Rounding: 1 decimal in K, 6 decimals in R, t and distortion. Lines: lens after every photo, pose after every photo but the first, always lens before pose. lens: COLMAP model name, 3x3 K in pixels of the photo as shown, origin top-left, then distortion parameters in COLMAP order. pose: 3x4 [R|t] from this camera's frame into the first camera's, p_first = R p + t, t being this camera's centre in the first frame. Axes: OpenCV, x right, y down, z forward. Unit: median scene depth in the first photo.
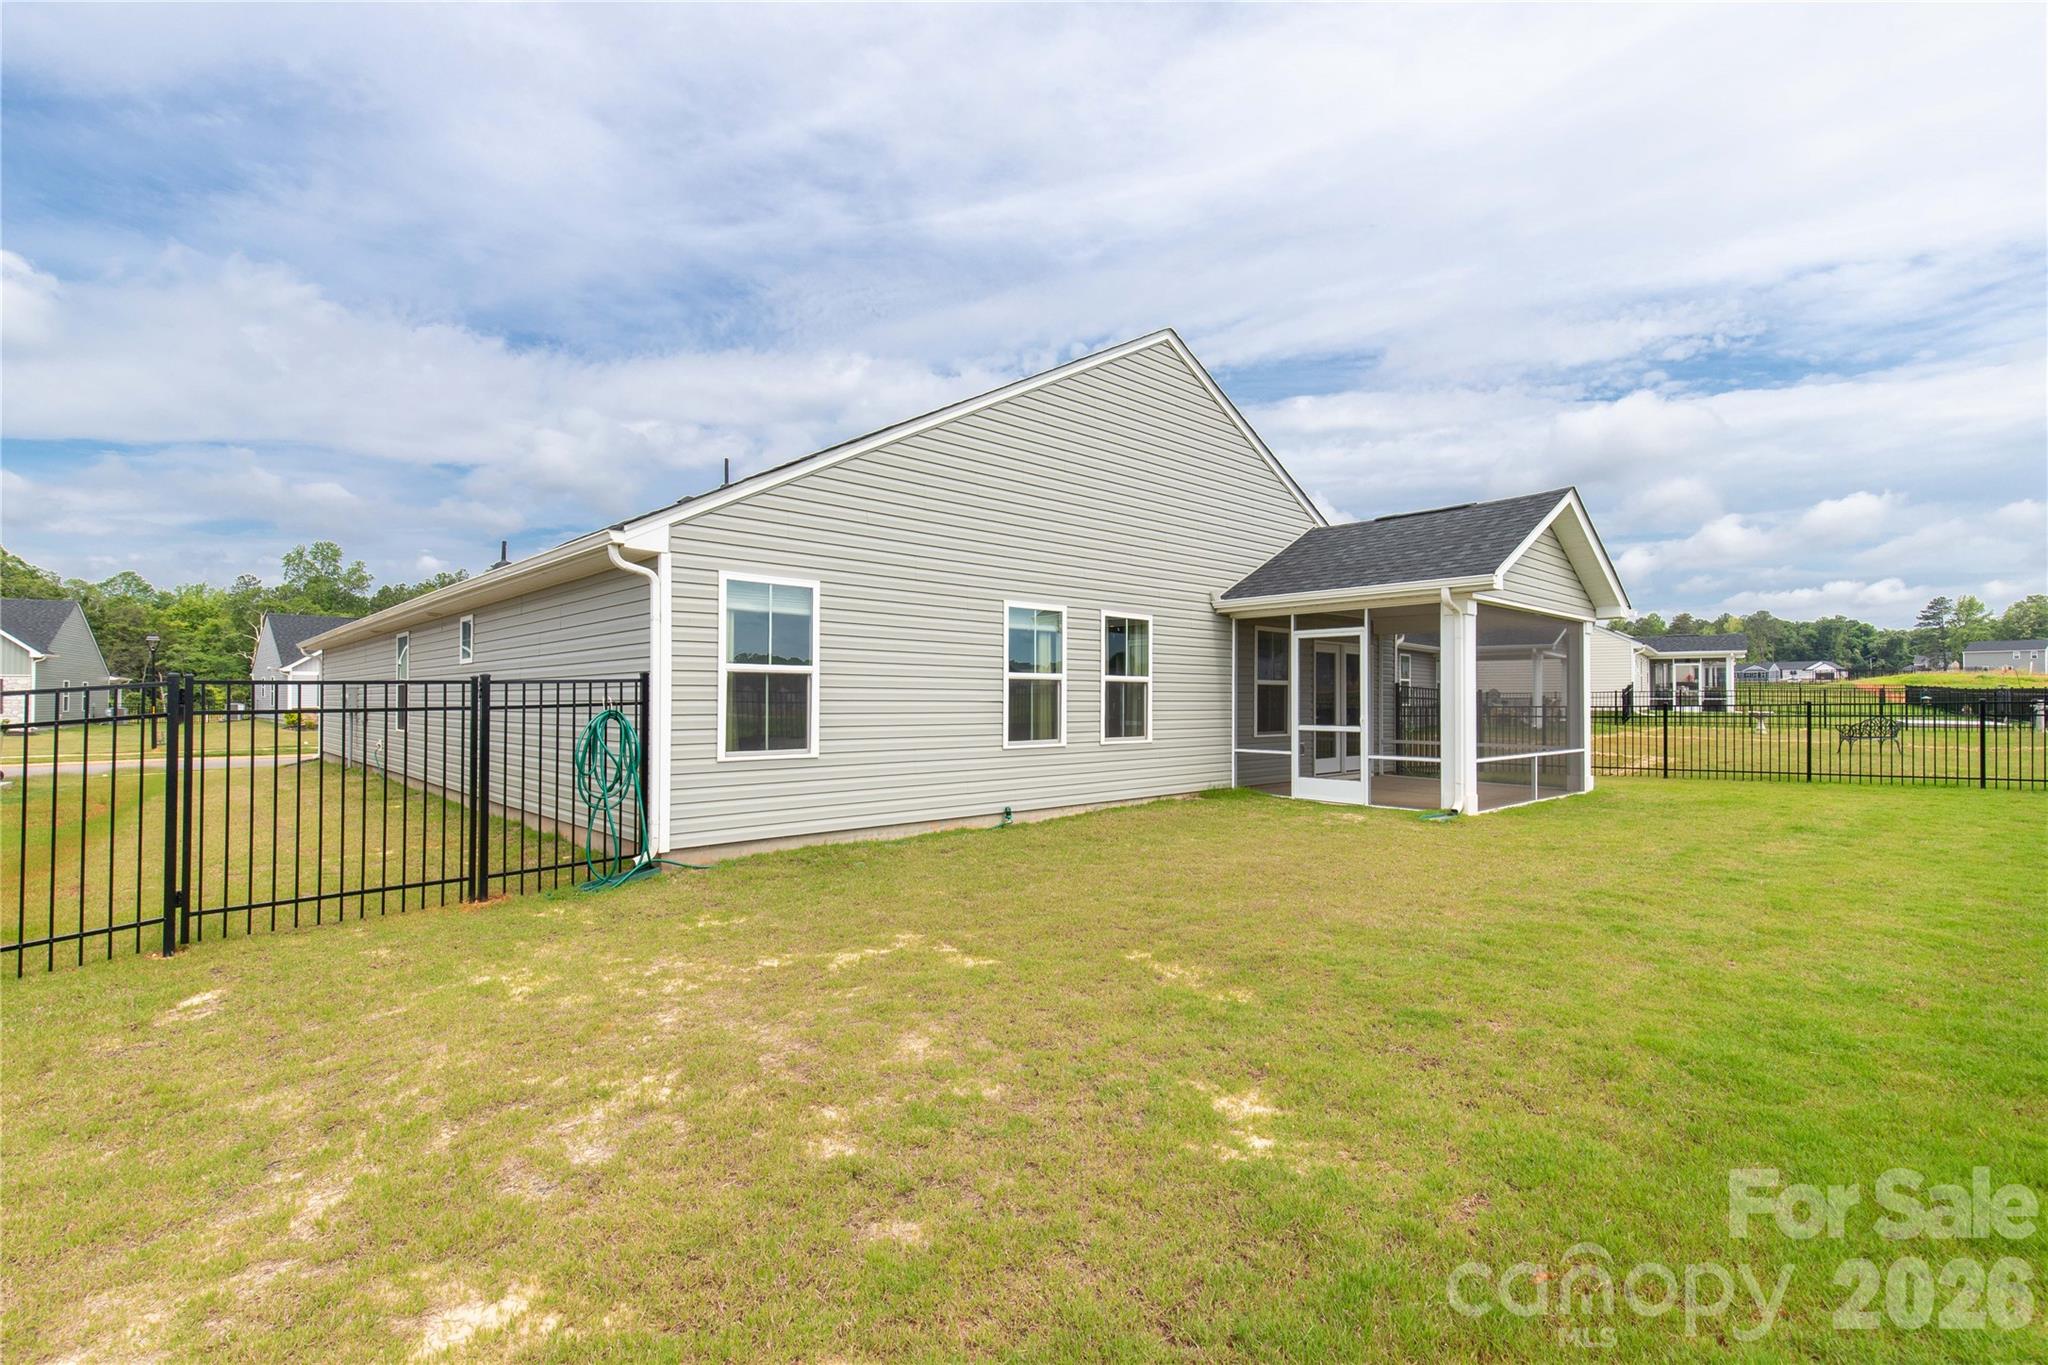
lens RADIAL K [[915.3, 0, 1018.1], [0, 915.3, 683.9], [0, 0, 1]] dist [0.002814, 0.000032]
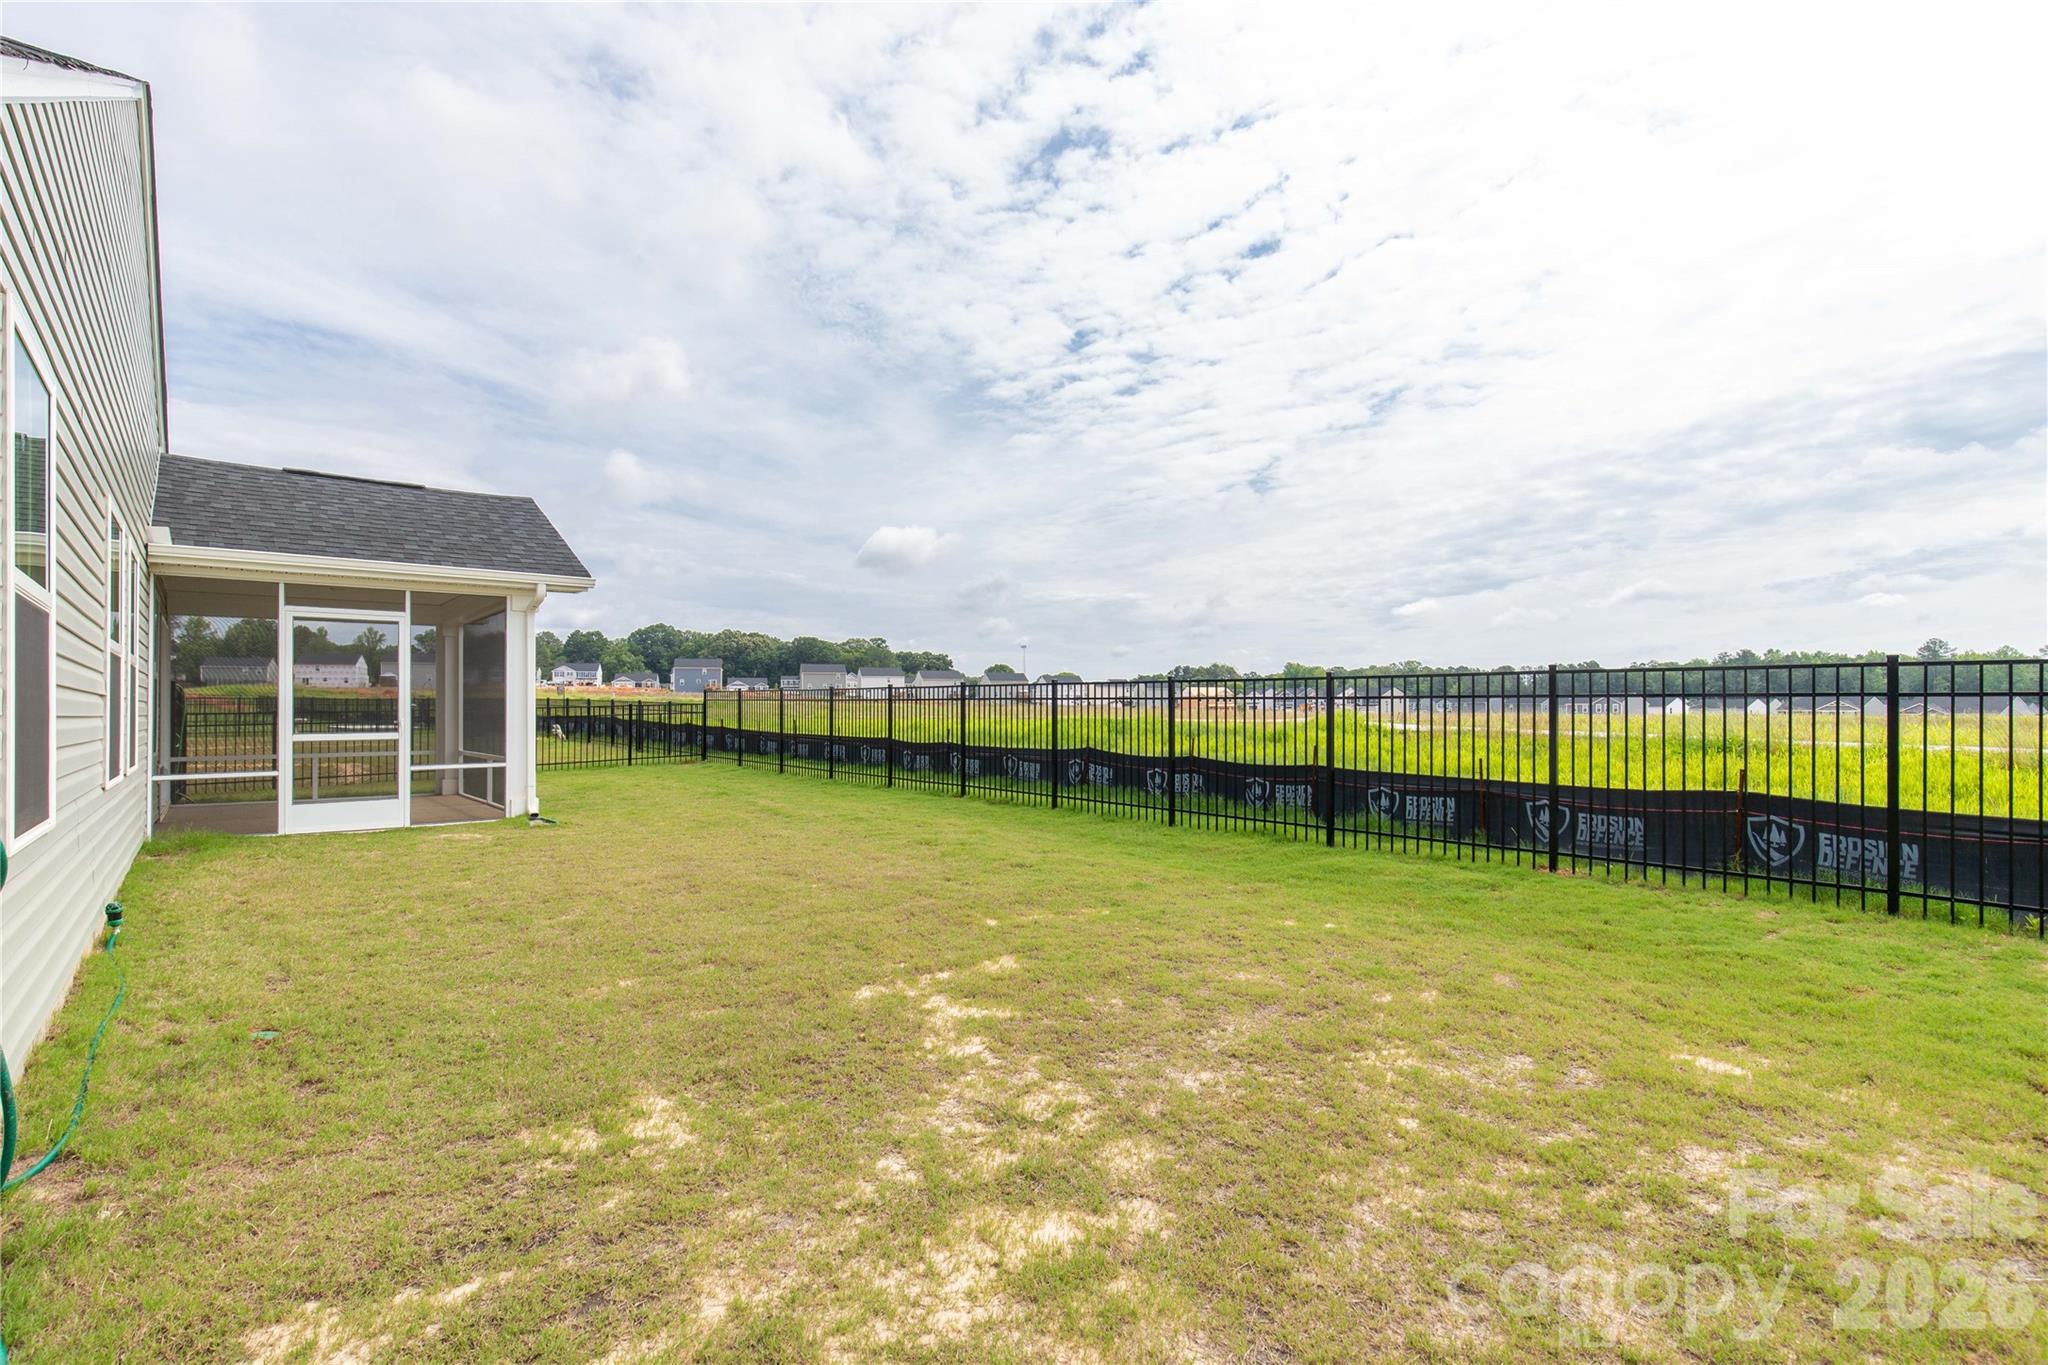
lens RADIAL K [[915.3, 0, 1022.0], [0, 915.3, 700.4], [0, 0, 1]] dist [0.002814, 0.000032]
pose [[0.051261, 0.005997, 0.998667, -0.616444], [-0.011611, 0.999918, -0.005409, 0.023260], [-0.998618, -0.011318, 0.051327, 0.581991]]
